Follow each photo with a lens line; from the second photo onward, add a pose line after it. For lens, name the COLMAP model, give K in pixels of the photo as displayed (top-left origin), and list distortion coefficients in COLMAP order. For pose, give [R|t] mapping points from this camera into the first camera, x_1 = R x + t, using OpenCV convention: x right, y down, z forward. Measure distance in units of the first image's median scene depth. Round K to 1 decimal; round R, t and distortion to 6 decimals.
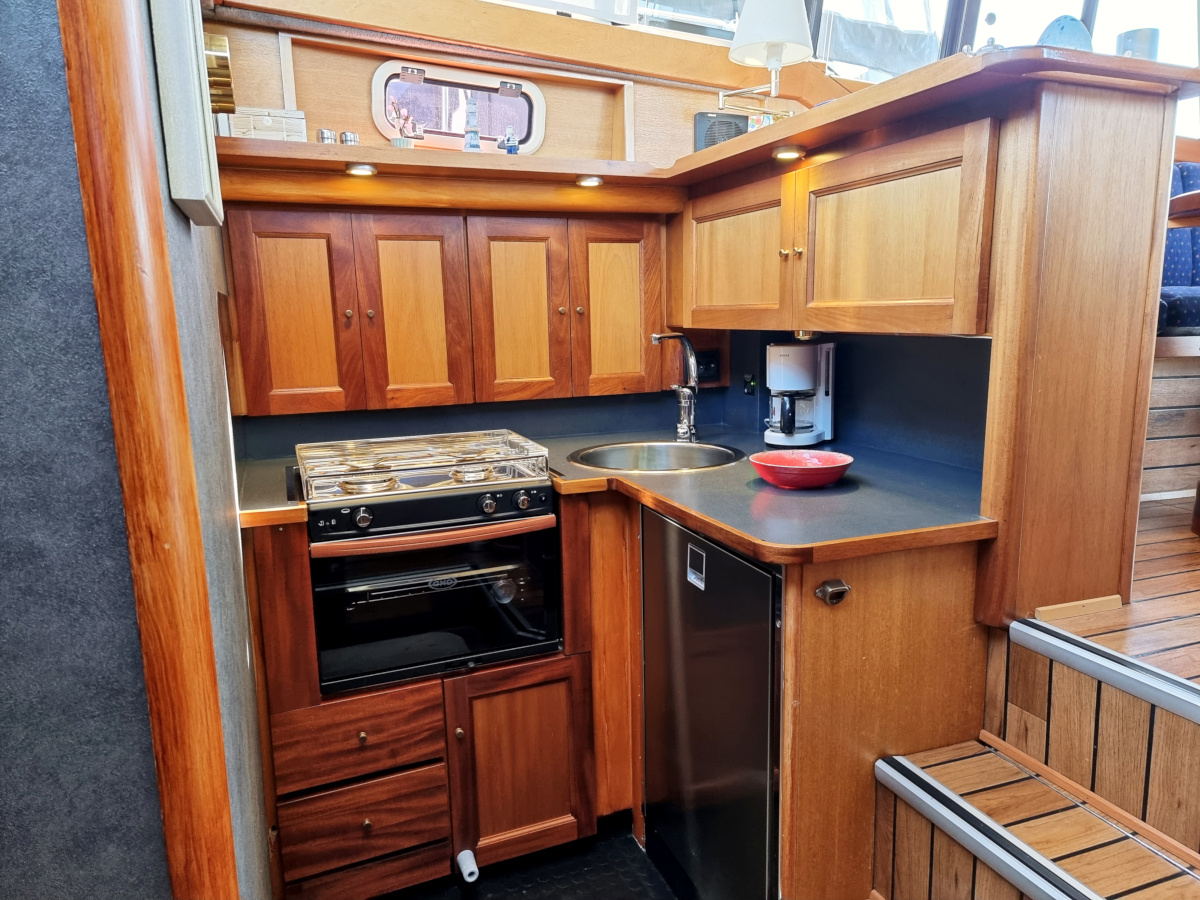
lens RADIAL K [[817.0, 0, 601.6], [0, 817.0, 452.4], [0, 0, 1]] dist [-0.001482, -0.000478]
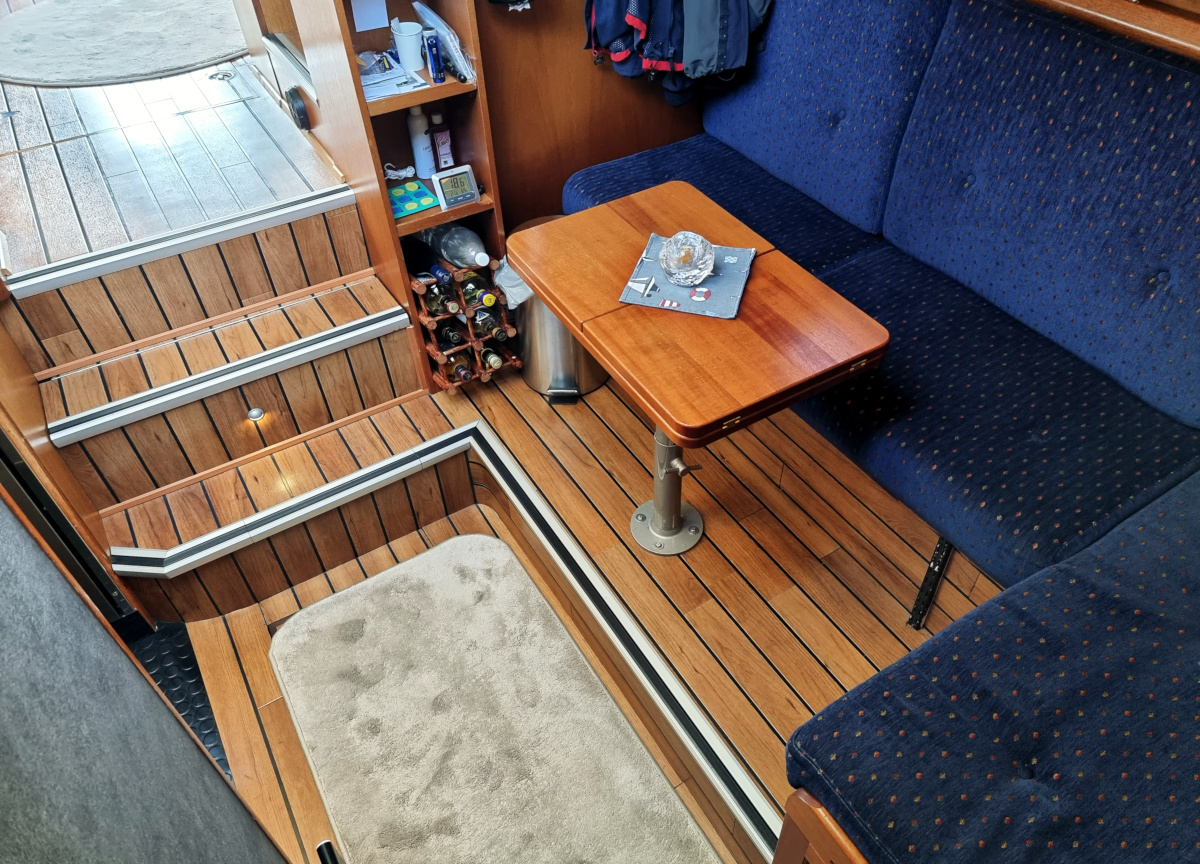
lens RADIAL K [[862.5, 0, 604.6], [0, 862.5, 432.4], [0, 0, 1]] dist [0.002968, 0.000192]
pose [[-0.156437, -0.680281, 0.716062, -0.735578], [0.186500, 0.691601, 0.697786, -0.389498], [-0.969920, 0.242705, 0.018680, 0.156211]]
